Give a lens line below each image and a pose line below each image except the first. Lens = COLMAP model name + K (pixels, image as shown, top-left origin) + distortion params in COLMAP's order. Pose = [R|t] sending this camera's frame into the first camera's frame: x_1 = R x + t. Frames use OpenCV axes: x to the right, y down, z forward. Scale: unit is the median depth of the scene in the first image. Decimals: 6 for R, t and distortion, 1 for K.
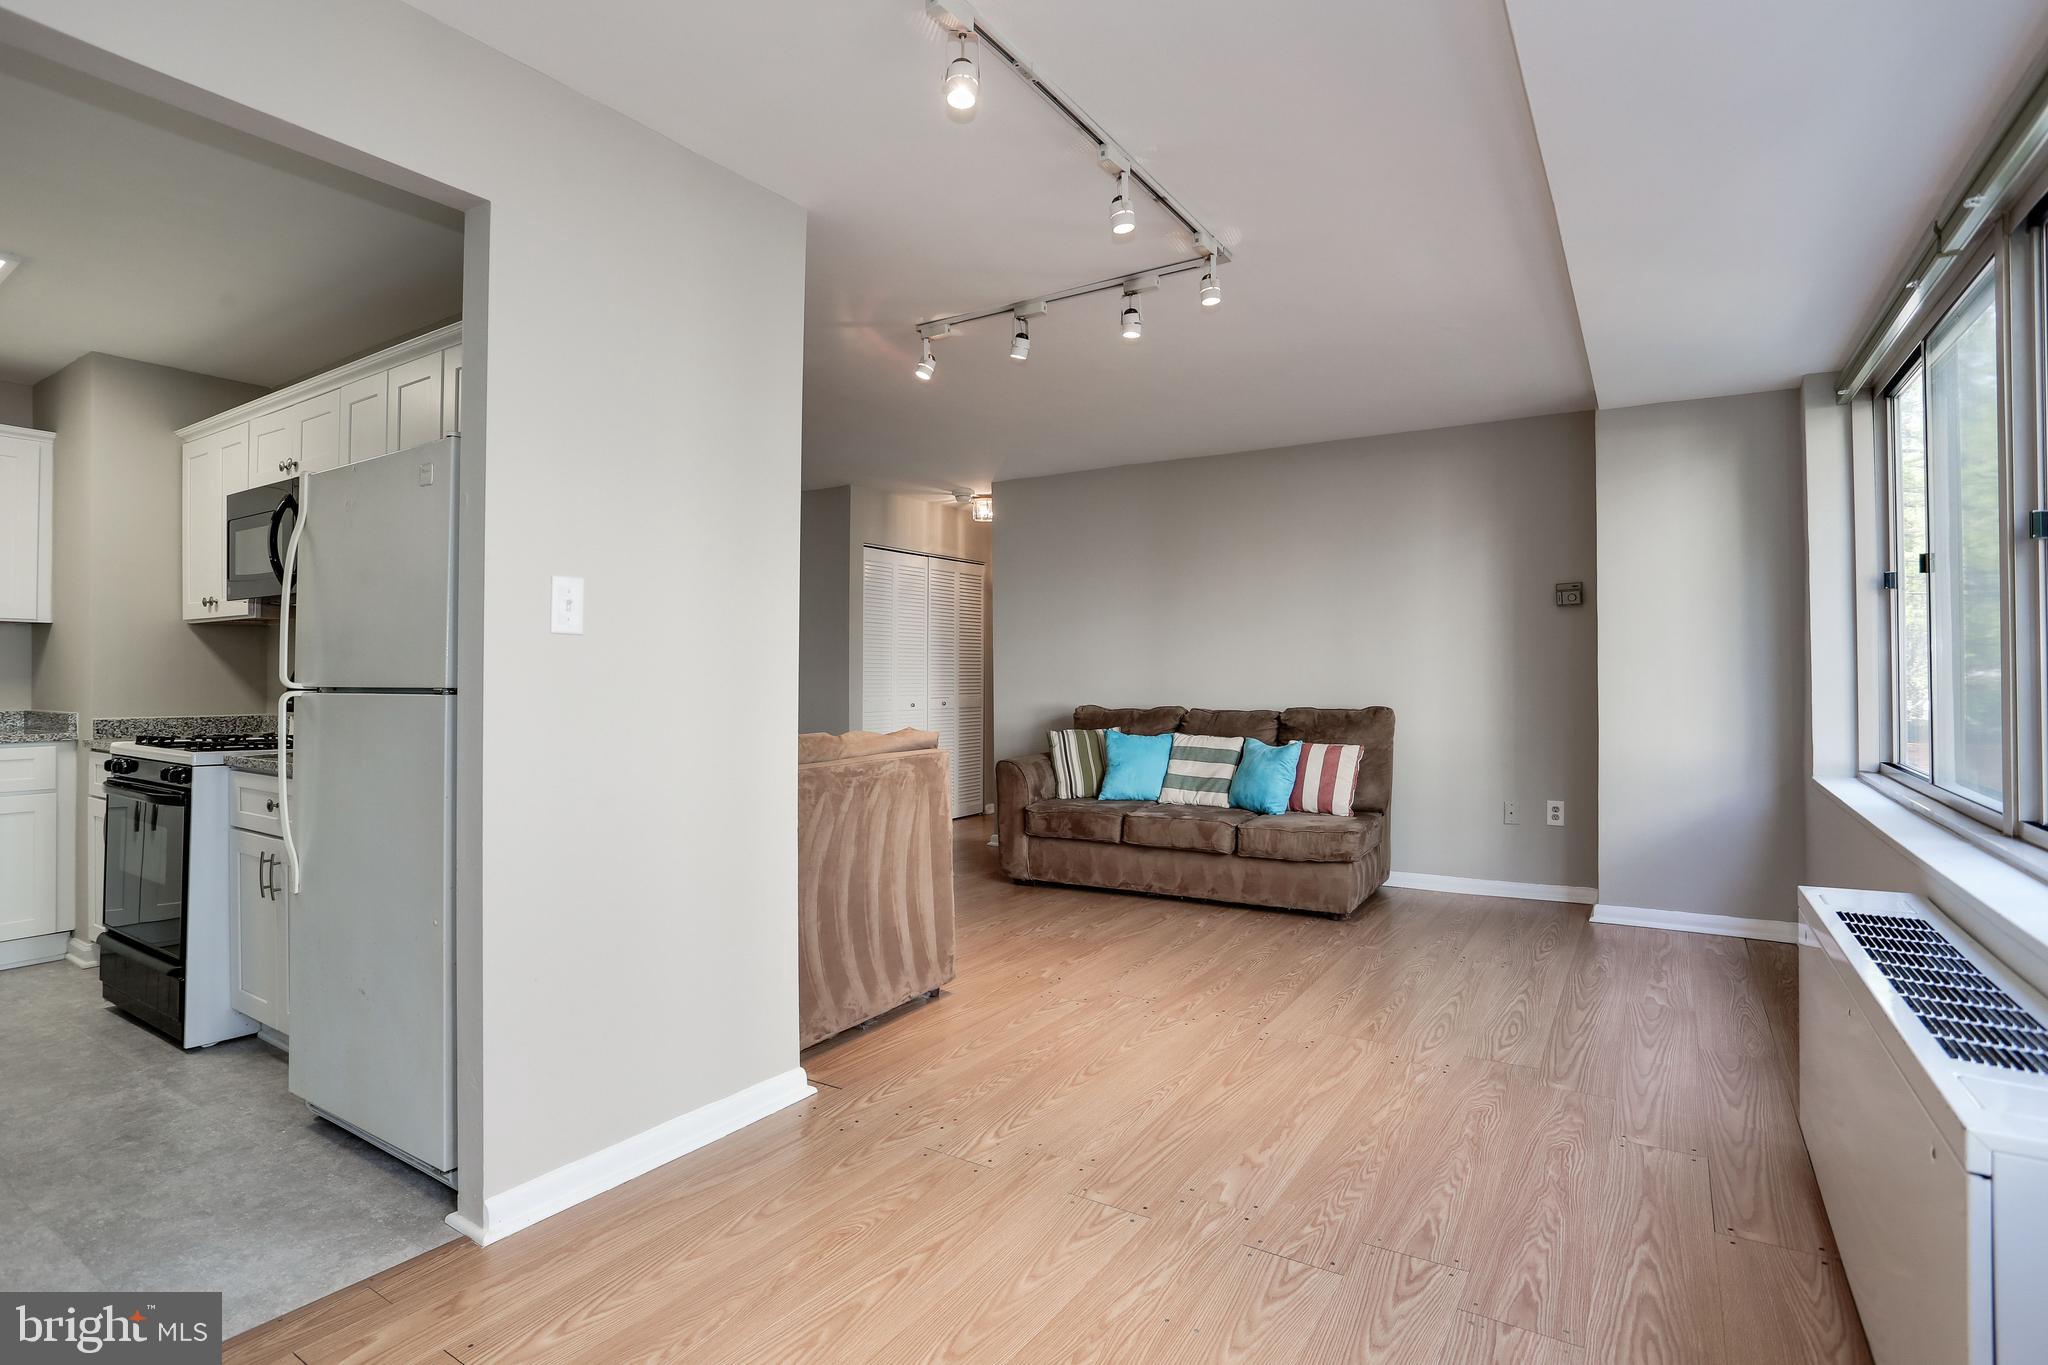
lens RADIAL K [[995.6, 0, 1002.5], [0, 995.6, 665.9], [0, 0, 1]] dist [-0.044234, 0.015374]
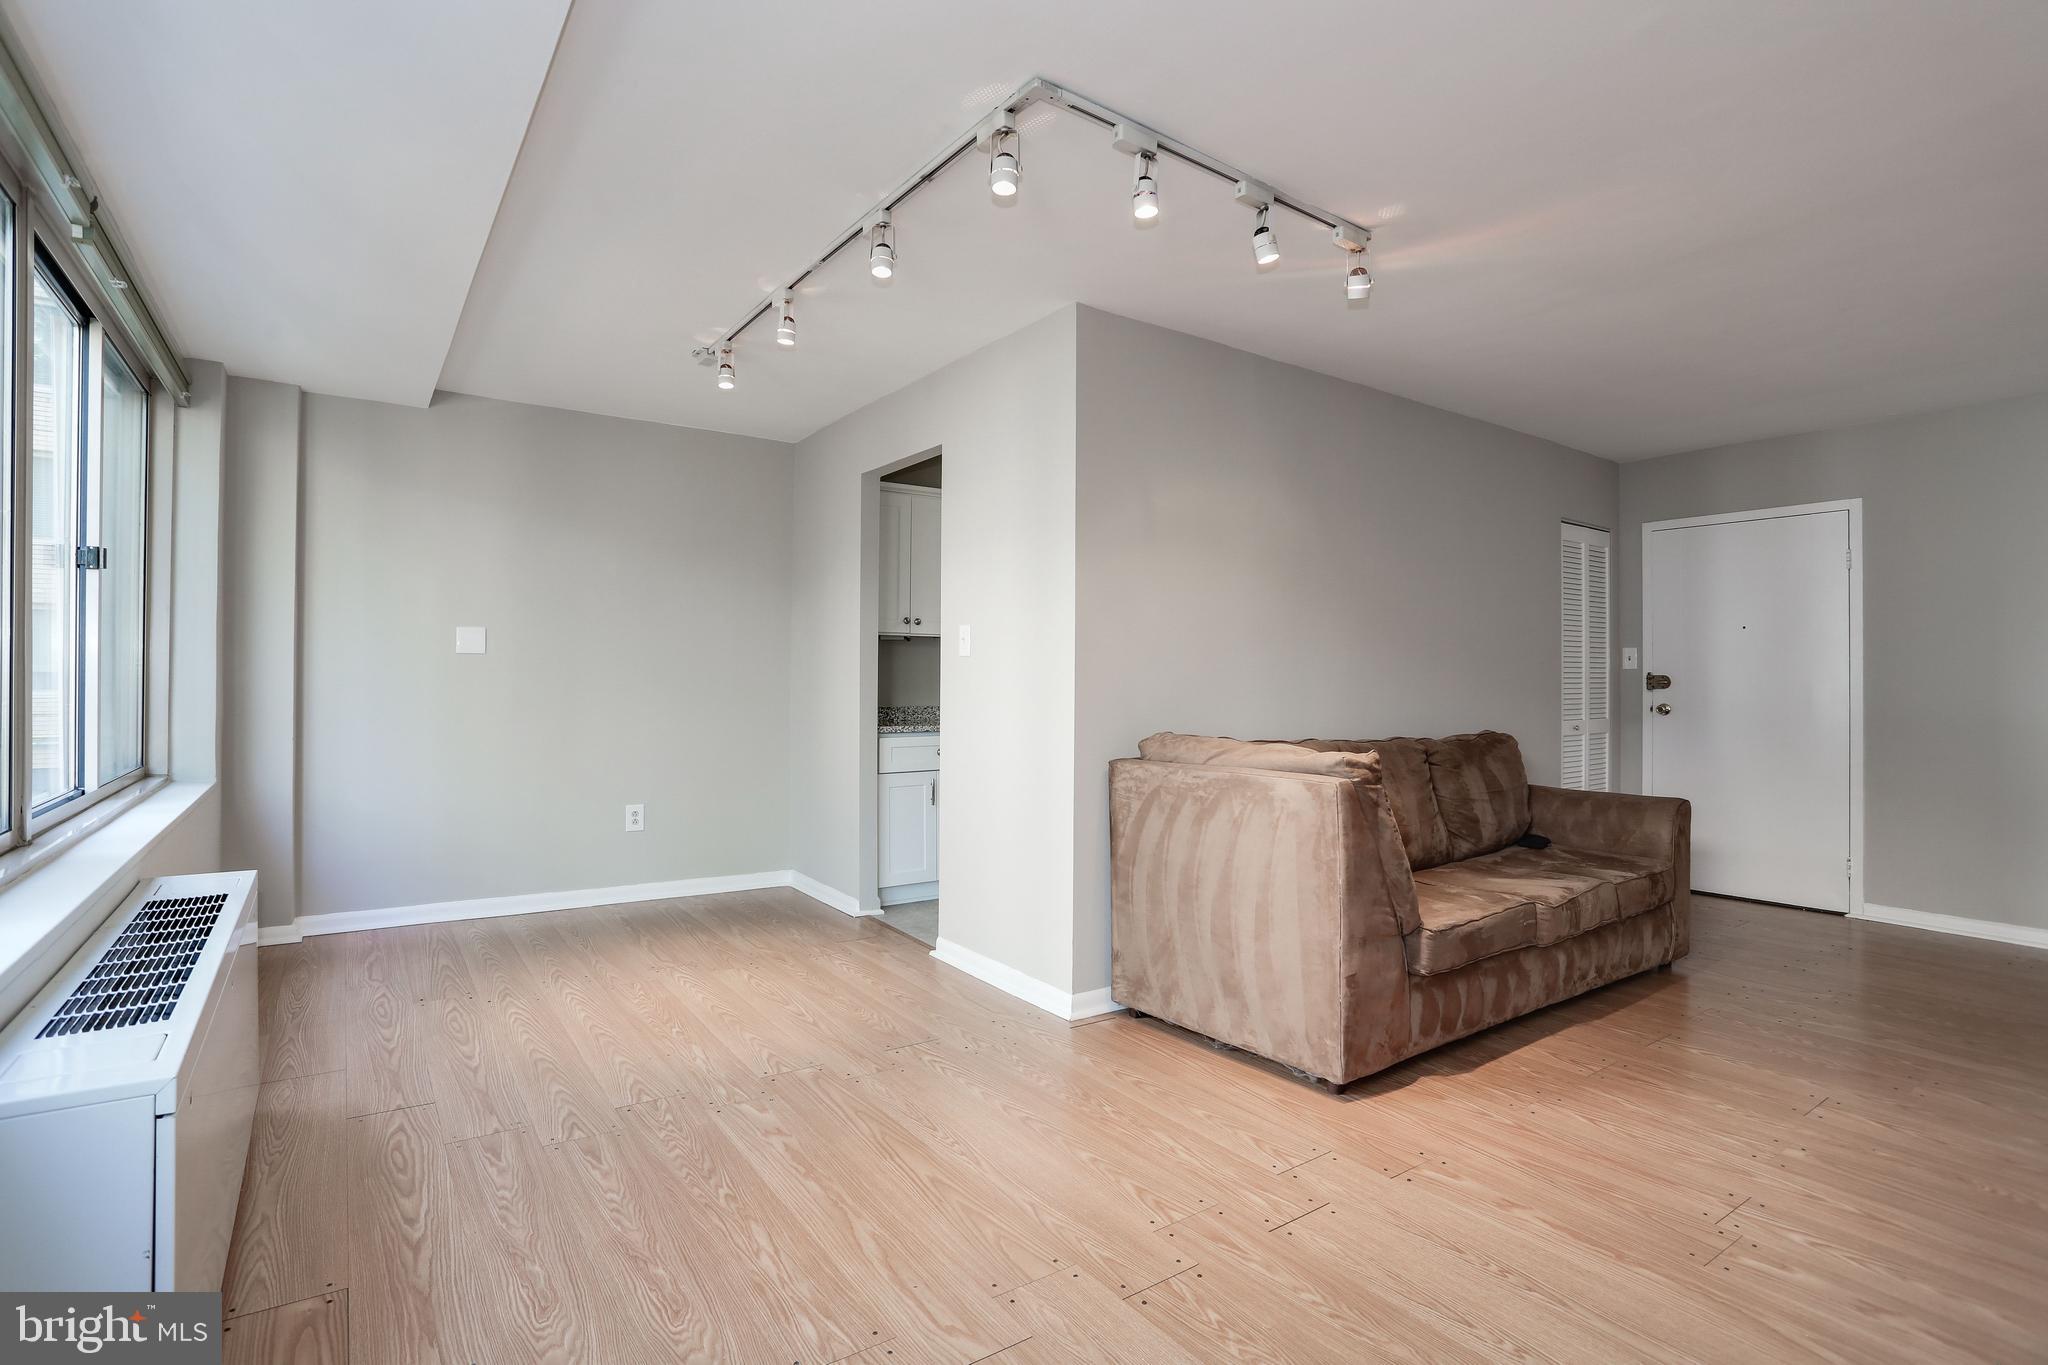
lens RADIAL K [[995.6, 0, 1026.0], [0, 995.6, 678.8], [0, 0, 1]] dist [-0.044234, 0.015374]
pose [[-0.357921, -0.001940, -0.933750, 0.568671], [0.005044, 0.999979, -0.004010, 0.006717], [0.933738, -0.006145, -0.357904, 0.805412]]
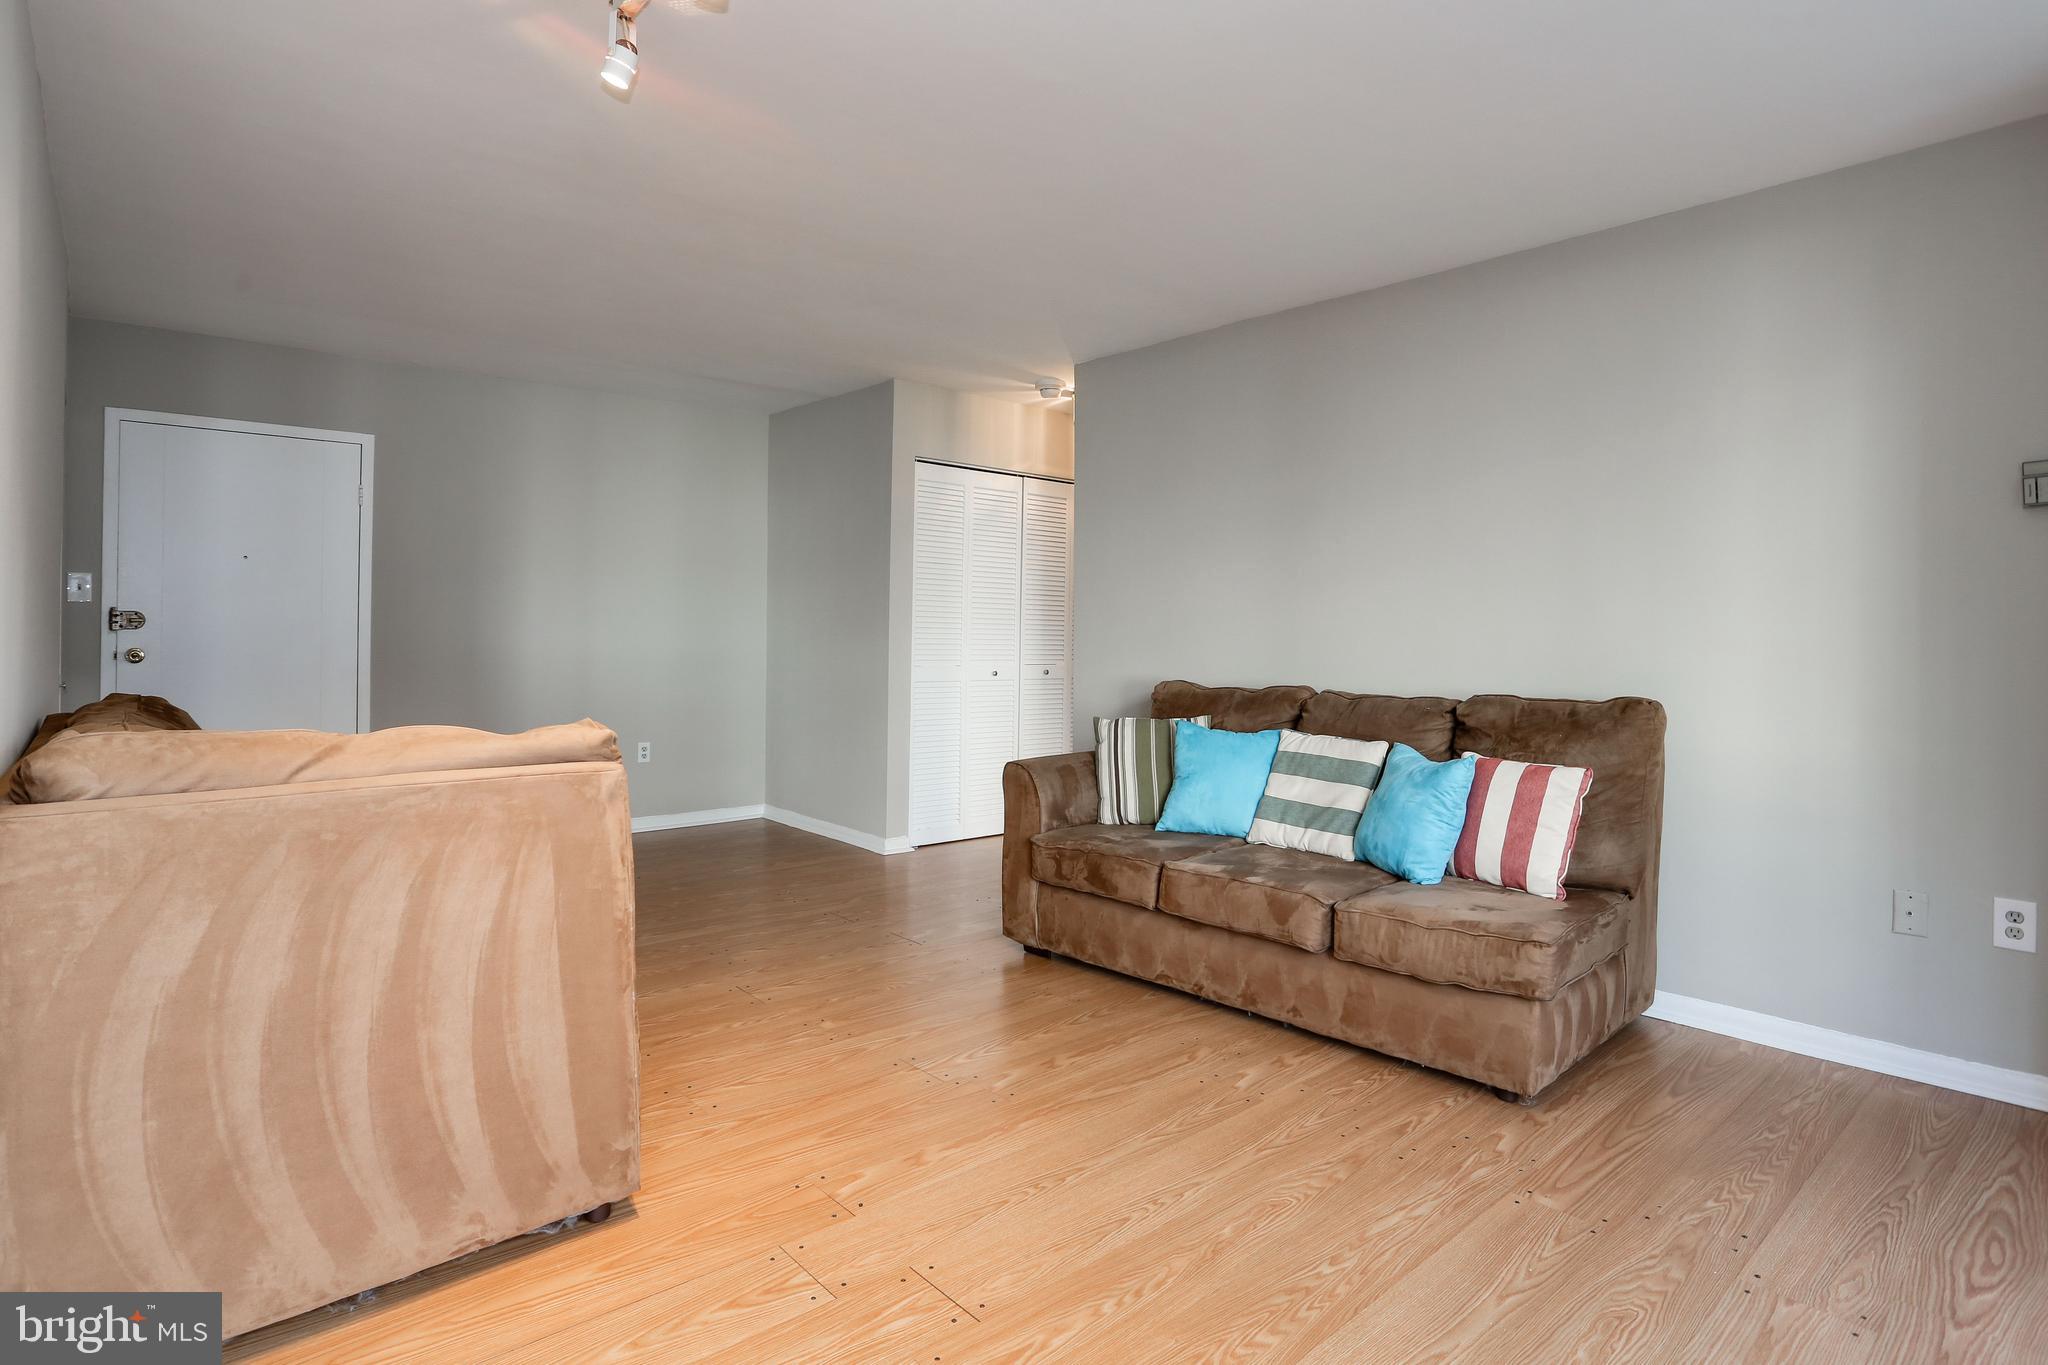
lens RADIAL K [[1056.8, 0, 1009.8], [0, 1056.8, 626.1], [0, 0, 1]] dist [-0.038723, 0.011294]
pose [[0.965077, 0.011439, -0.261718, 0.221696], [-0.011936, 0.999929, -0.000311, 0.006257], [0.261695, 0.003424, 0.965144, 0.391409]]
